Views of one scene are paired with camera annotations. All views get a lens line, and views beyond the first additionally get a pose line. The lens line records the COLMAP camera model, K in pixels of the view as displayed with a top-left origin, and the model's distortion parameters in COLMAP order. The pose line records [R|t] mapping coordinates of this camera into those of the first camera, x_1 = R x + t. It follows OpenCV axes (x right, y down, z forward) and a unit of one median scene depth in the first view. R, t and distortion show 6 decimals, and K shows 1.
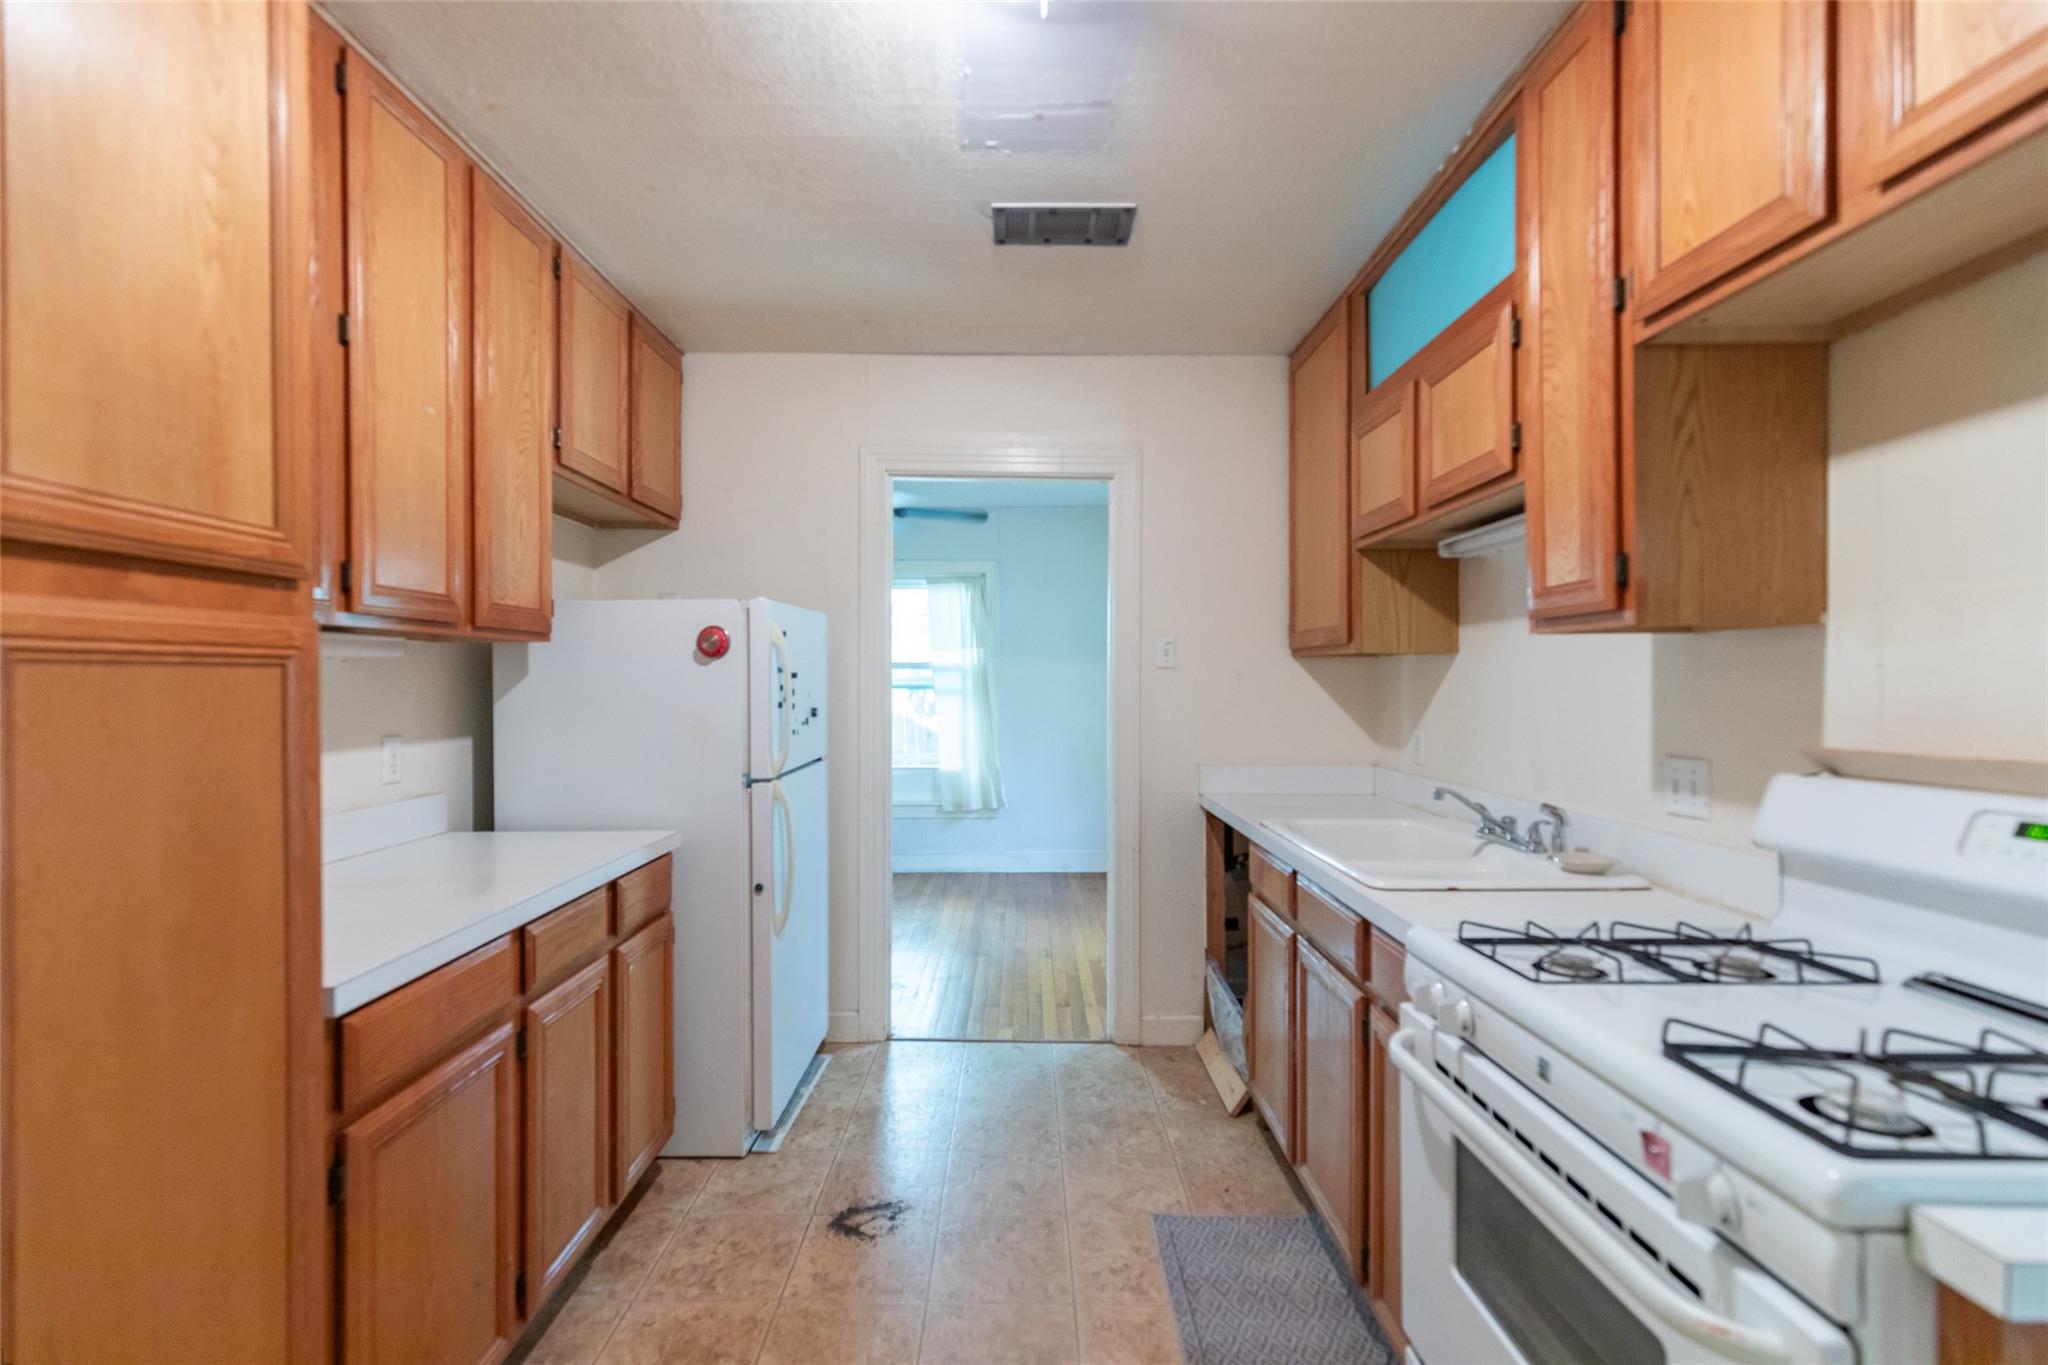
lens RADIAL K [[920.5, 0, 1020.9], [0, 920.5, 684.2], [0, 0, 1]] dist [0.012115, -0.000846]
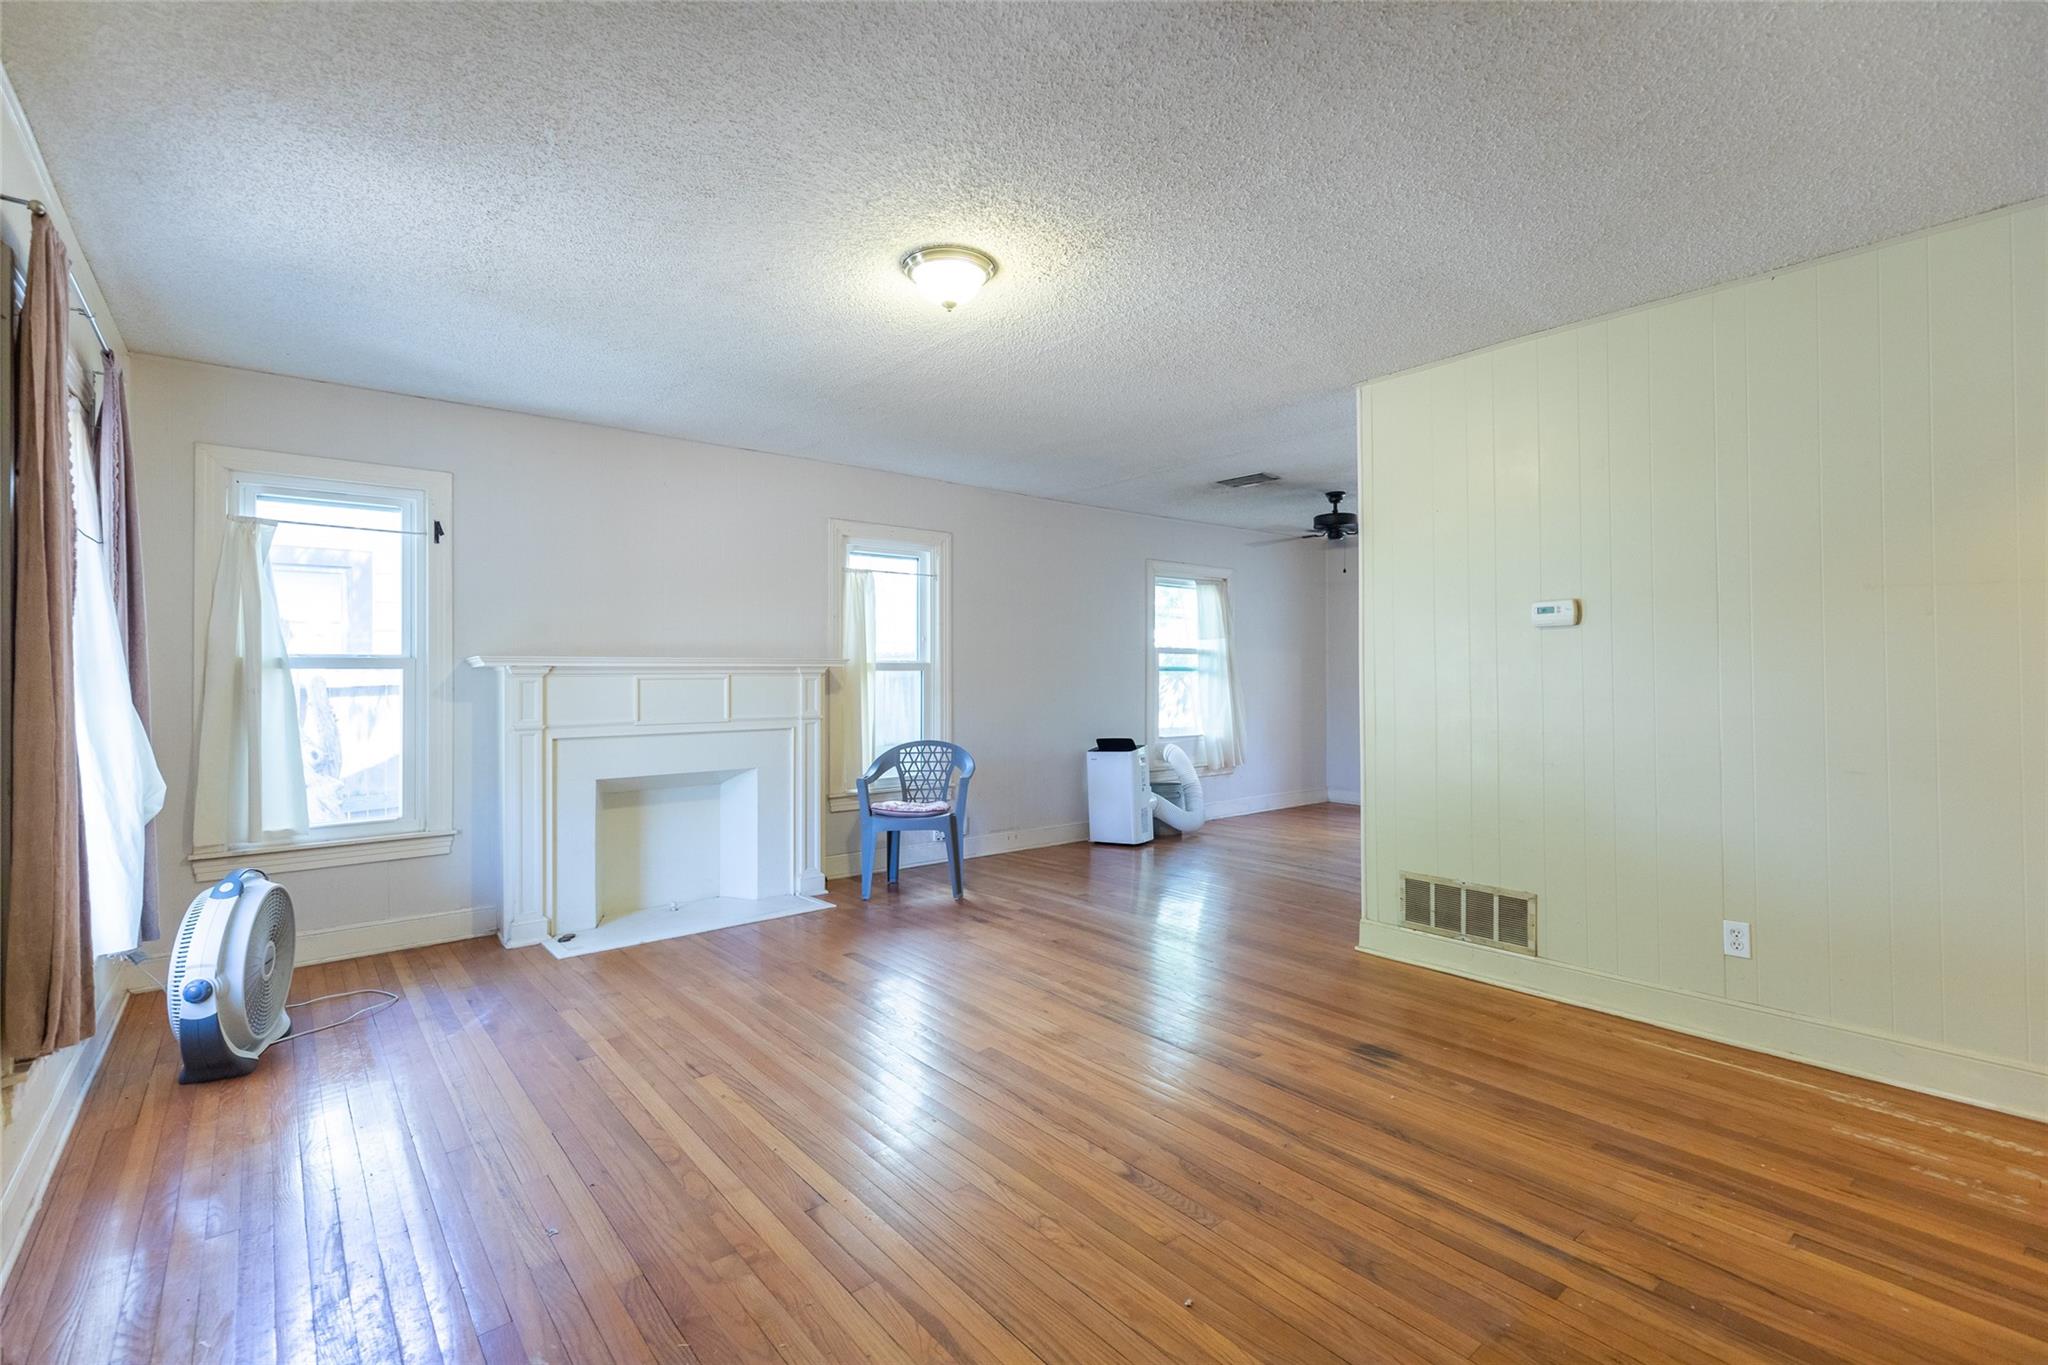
lens RADIAL K [[920.5, 0, 1036.6], [0, 920.5, 673.5], [0, 0, 1]] dist [0.012115, -0.000846]
pose [[0.761357, -0.002126, 0.648329, -1.059657], [0.001980, 0.999998, 0.000954, 0.007321], [-0.648329, 0.000557, 0.761360, 0.212711]]
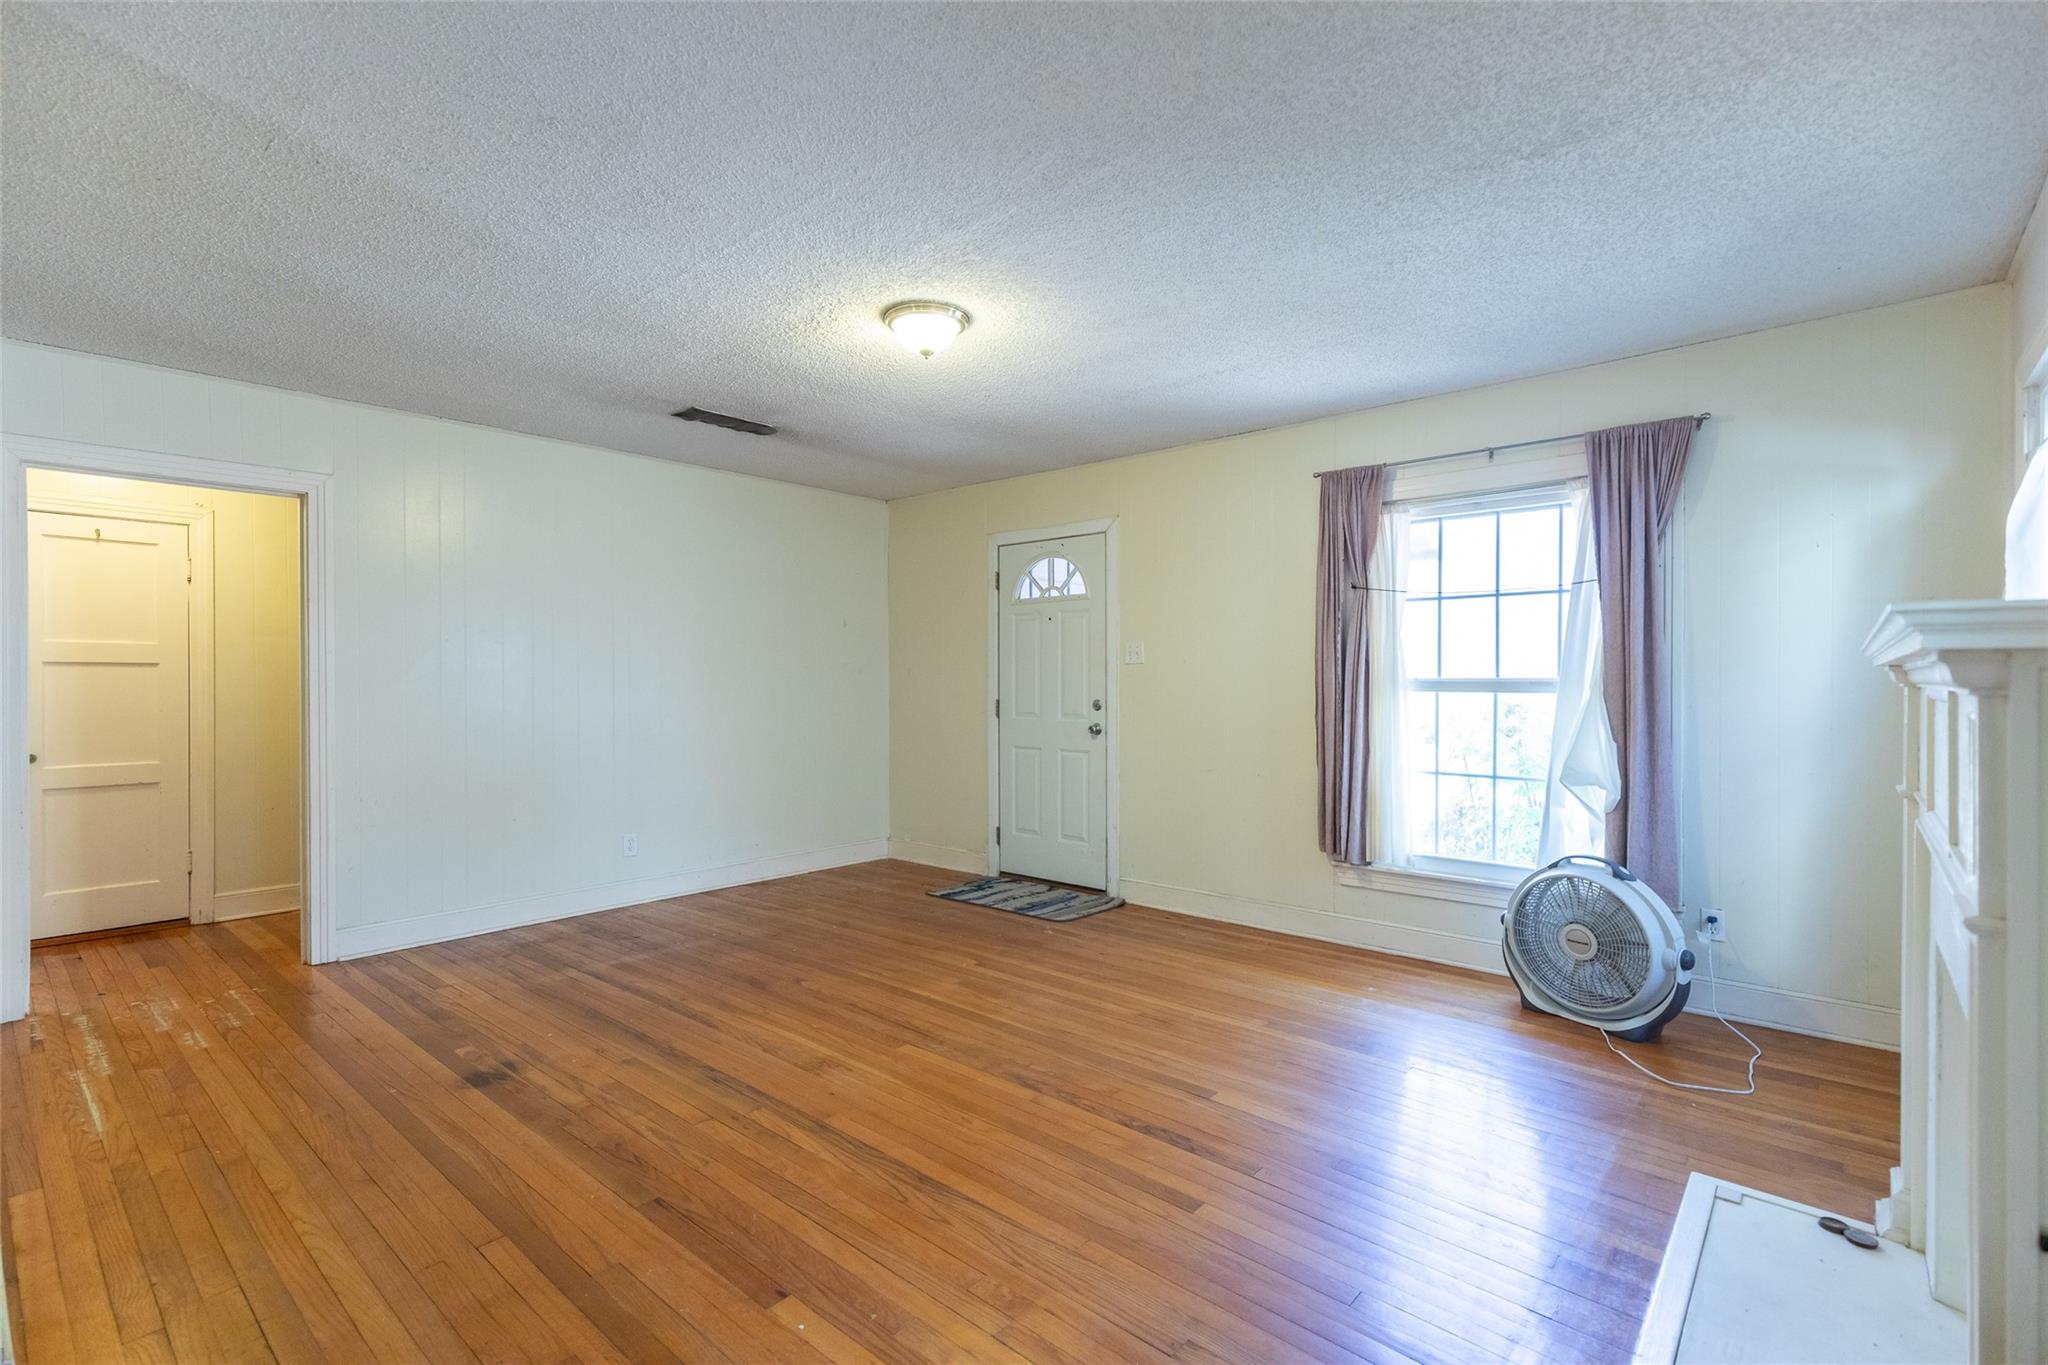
lens RADIAL K [[920.5, 0, 1025.6], [0, 920.5, 683.4], [0, 0, 1]] dist [0.012115, -0.000846]
pose [[-0.657399, 0.005117, -0.753525, -0.445755], [0.000184, 0.999978, 0.006631, 0.004869], [0.753542, 0.004221, -0.657386, 0.967300]]
